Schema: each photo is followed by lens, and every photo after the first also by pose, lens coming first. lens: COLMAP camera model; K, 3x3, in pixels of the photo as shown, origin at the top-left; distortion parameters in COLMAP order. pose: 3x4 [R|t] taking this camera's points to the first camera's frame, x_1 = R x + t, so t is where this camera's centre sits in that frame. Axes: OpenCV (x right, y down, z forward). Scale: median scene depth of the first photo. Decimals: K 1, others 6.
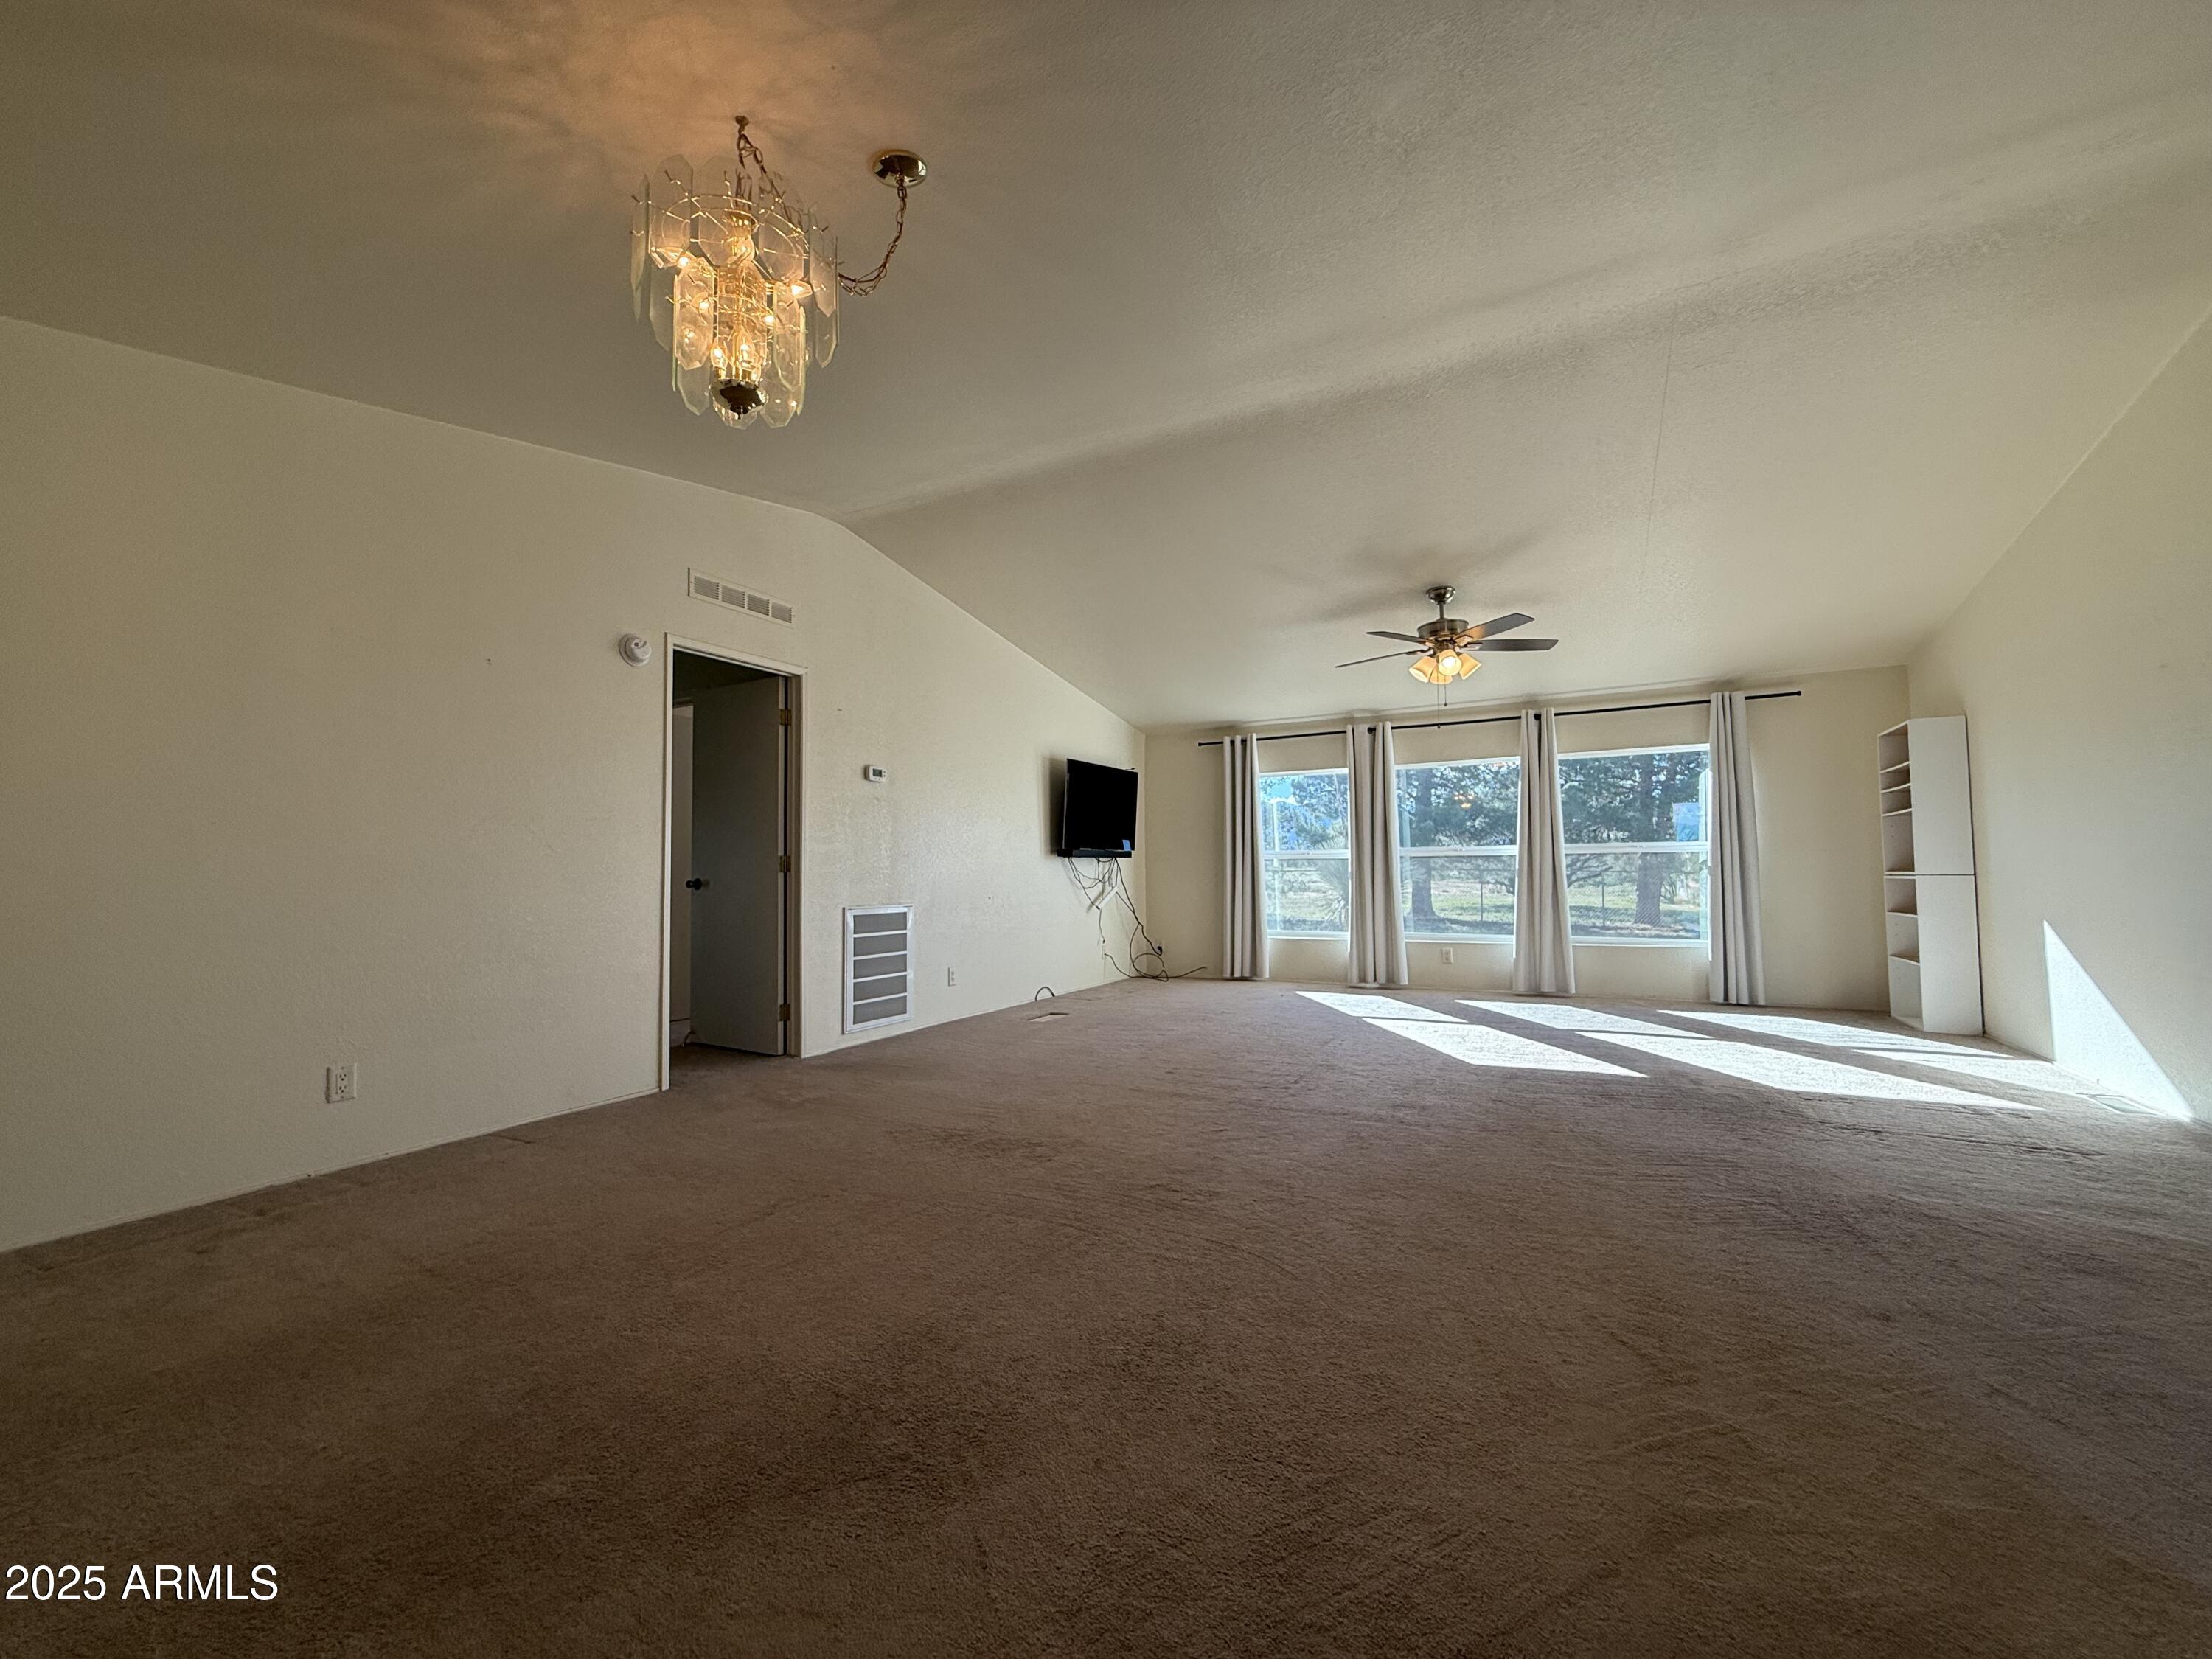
lens RADIAL K [[884.1, 0, 1098.3], [0, 884.1, 828.6], [0, 0, 1]] dist [0.000948, 0.000133]
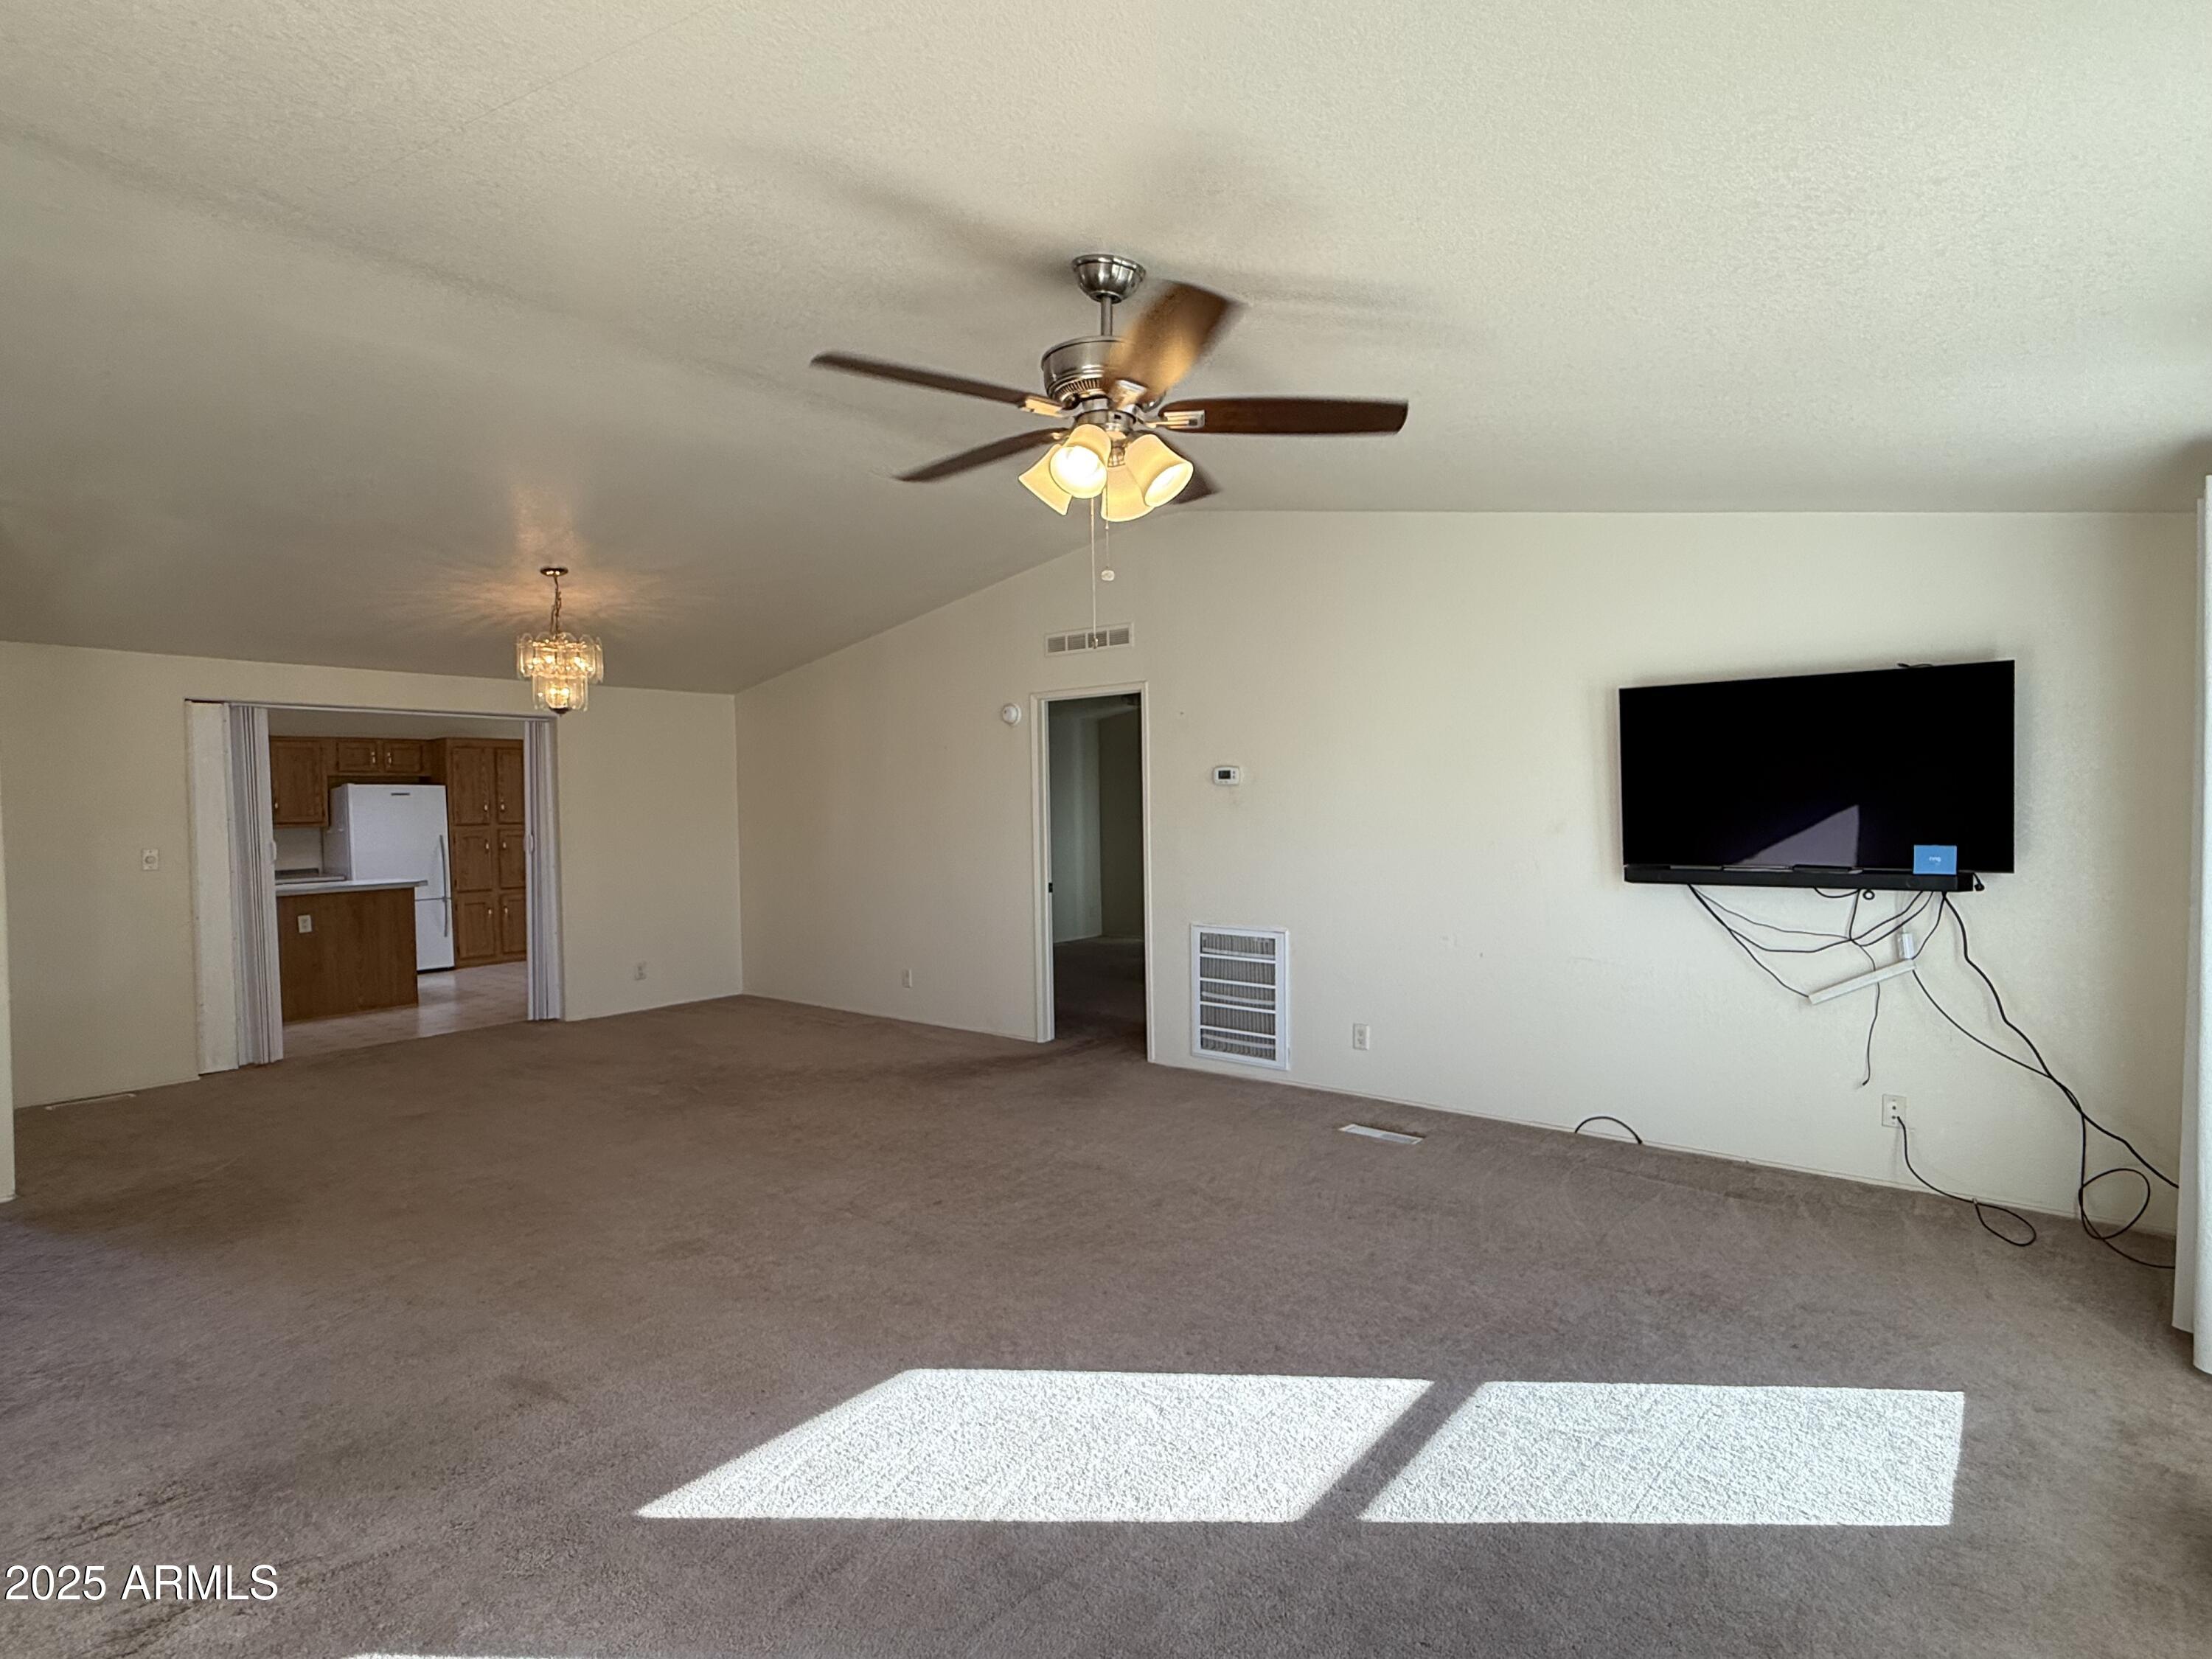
lens RADIAL K [[1135.2, 0, 1102.0], [0, 1135.2, 832.5], [0, 0, 1]] dist [0.001346, 0.000143]
pose [[-0.176716, 0.040495, -0.983428, 0.713843], [0.064980, 0.997454, 0.029396, -0.038280], [0.982115, -0.058708, -0.178897, 0.876376]]
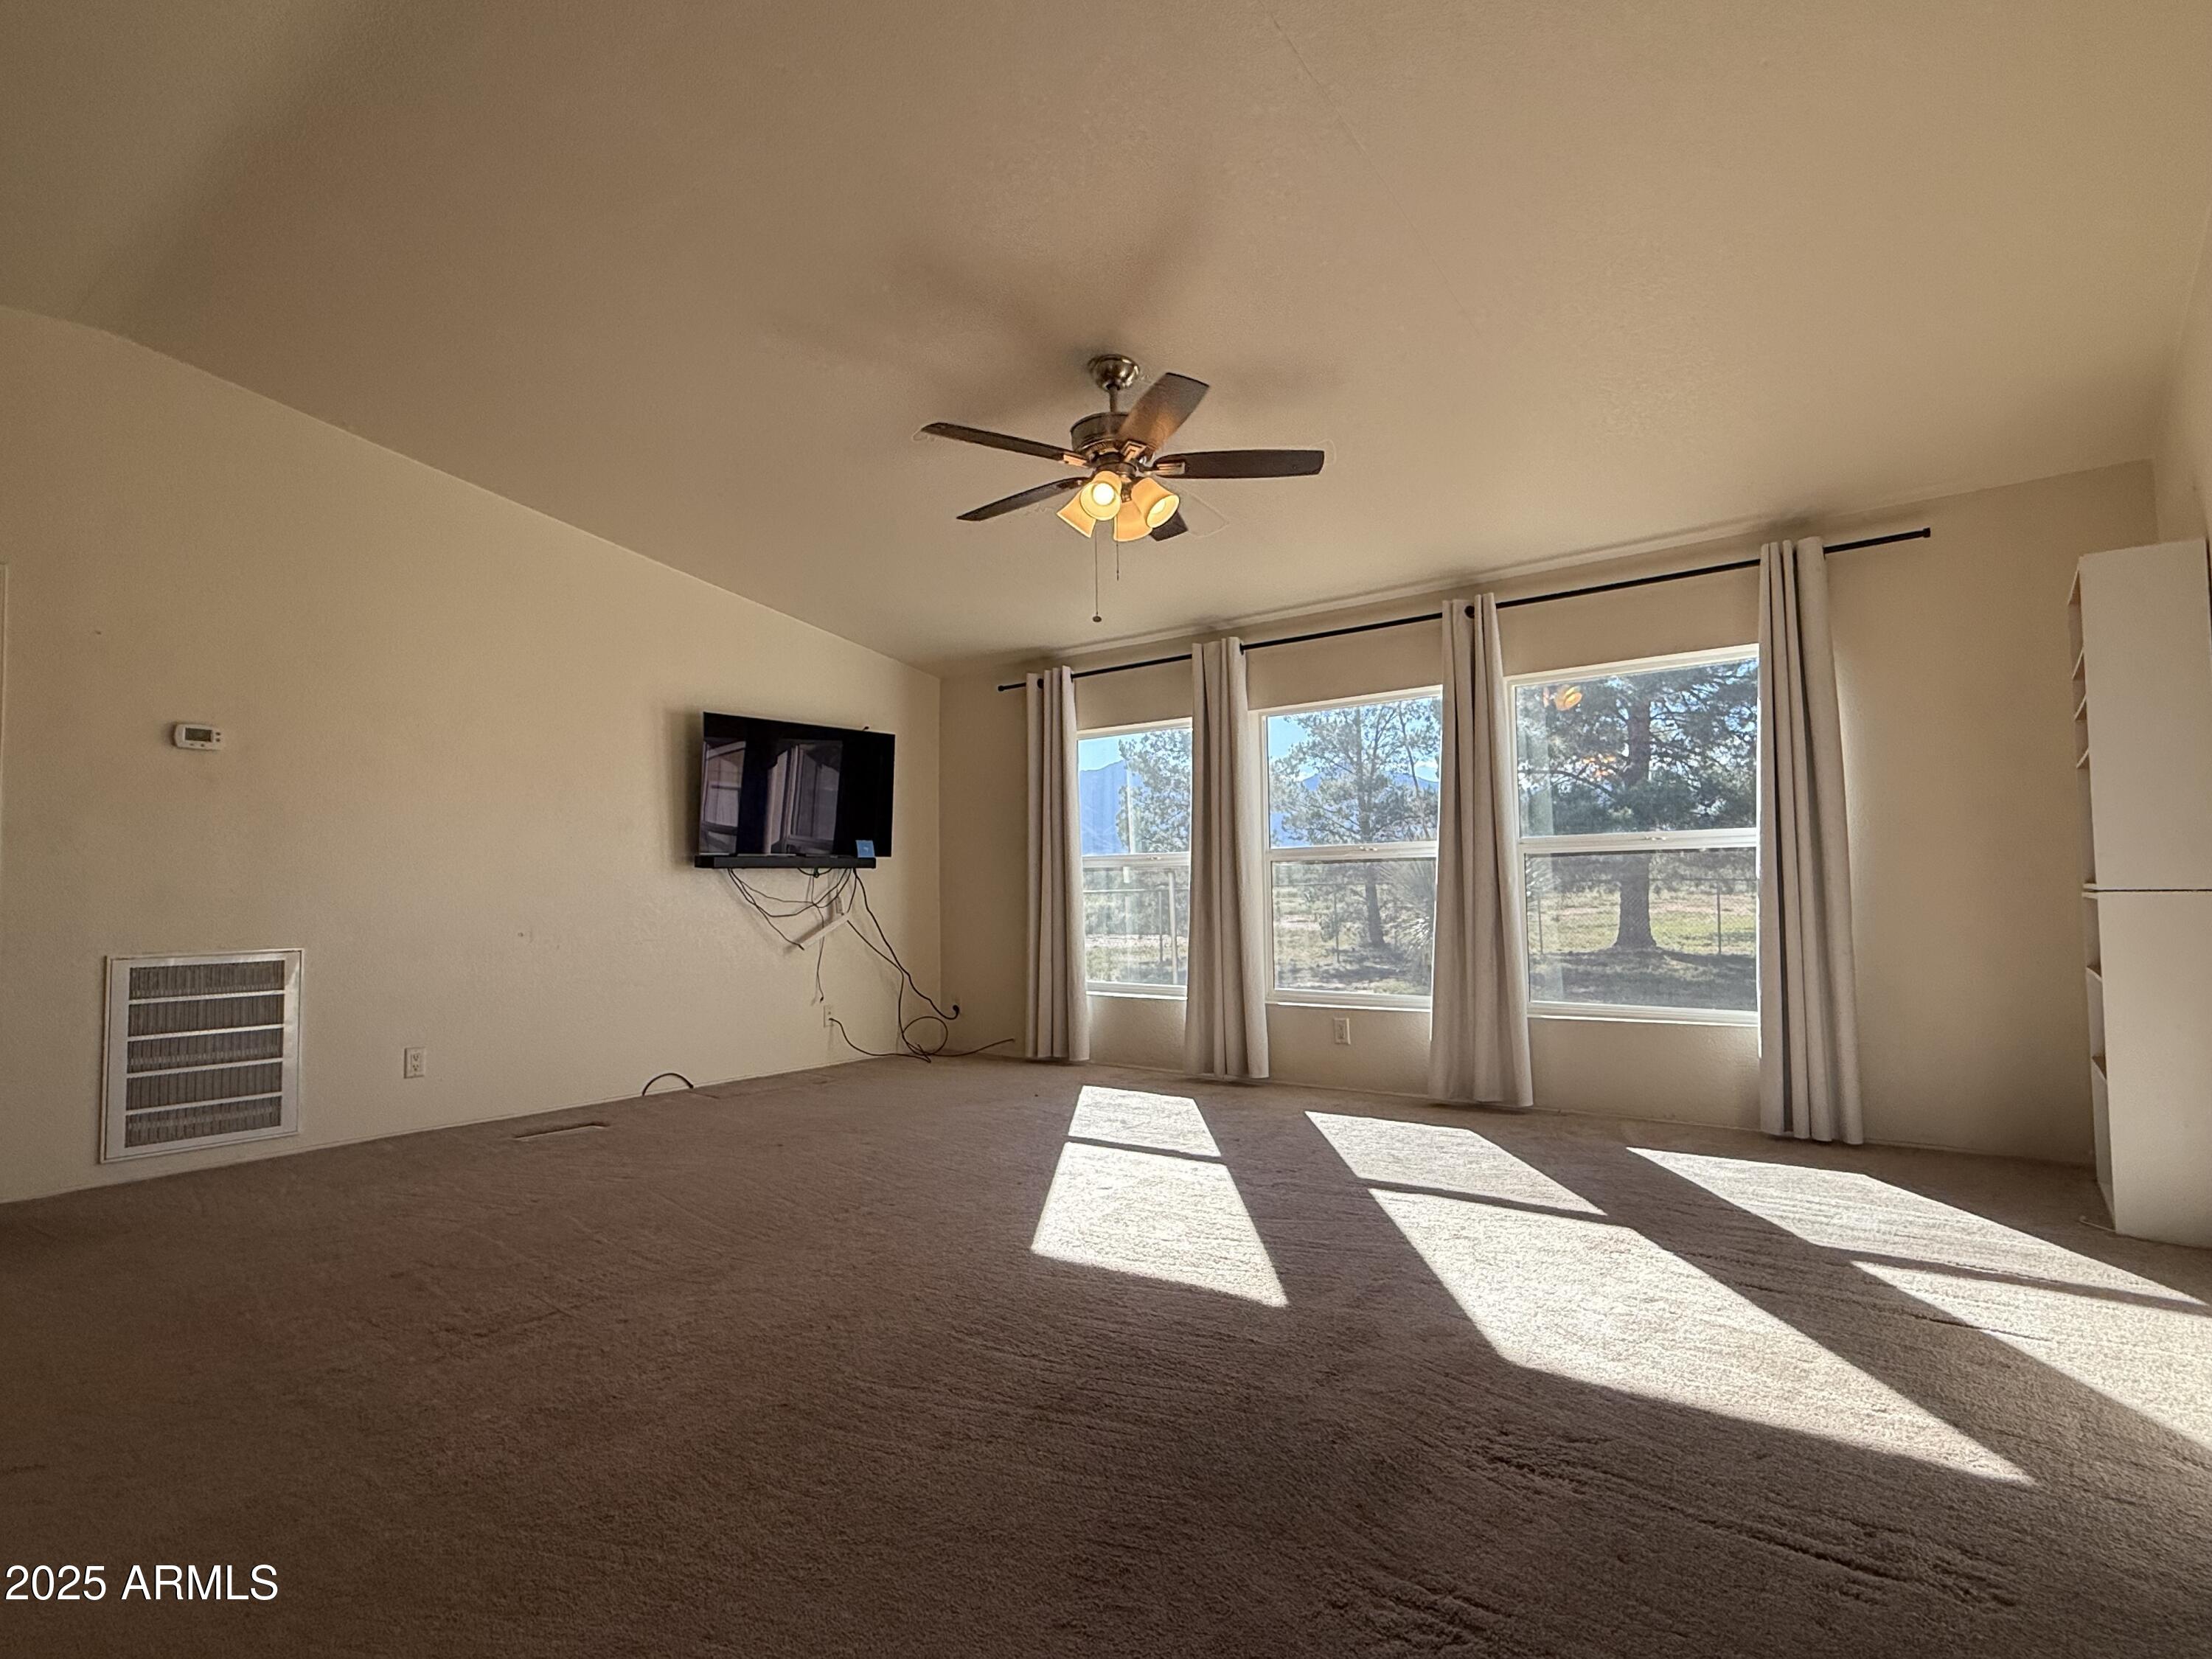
lens RADIAL K [[1135.2, 0, 1102.0], [0, 1135.2, 832.5], [0, 0, 1]] dist [0.001346, 0.000143]
pose [[0.986978, -0.014889, -0.160163, 0.400402], [0.015197, 0.999884, 0.000700, 0.011154], [0.160134, -0.003125, 0.987090, 0.261765]]
